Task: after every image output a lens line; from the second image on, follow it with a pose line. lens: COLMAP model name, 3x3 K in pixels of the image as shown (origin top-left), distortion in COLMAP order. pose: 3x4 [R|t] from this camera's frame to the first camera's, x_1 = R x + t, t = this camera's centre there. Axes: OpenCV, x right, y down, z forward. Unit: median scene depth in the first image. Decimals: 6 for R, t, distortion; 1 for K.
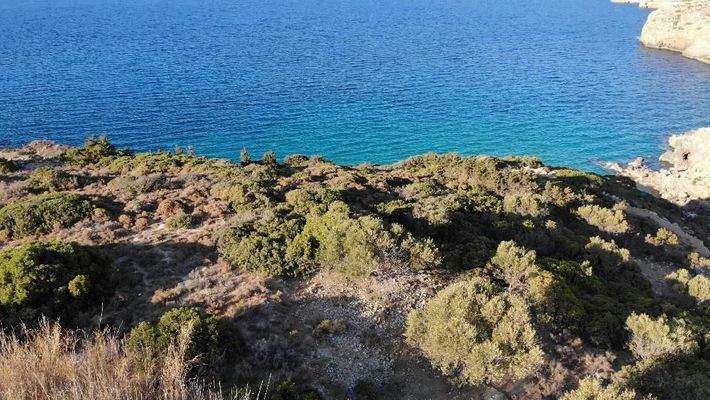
lens RADIAL K [[564.7, 0, 370.4], [0, 564.7, 184.1], [0, 0, 1]] dist [0.099289, -0.255277]
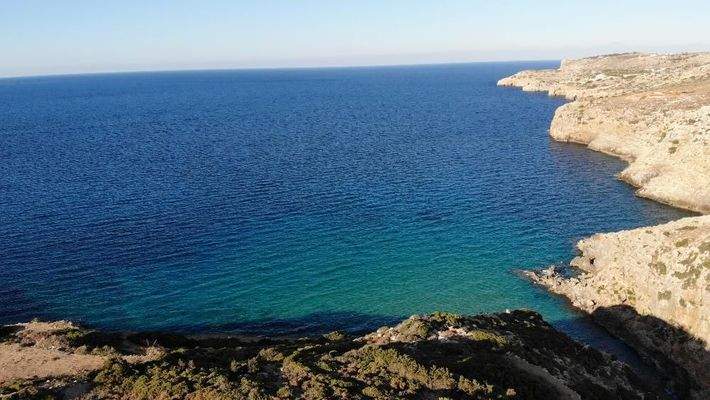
lens RADIAL K [[564.7, 0, 362.5], [0, 564.7, 192.5], [0, 0, 1]] dist [0.099289, -0.255277]
pose [[0.993154, -0.058384, 0.101171, -0.011143], [0.070984, 0.989514, -0.125790, -0.074956], [-0.092766, 0.132110, 0.986885, -0.107152]]
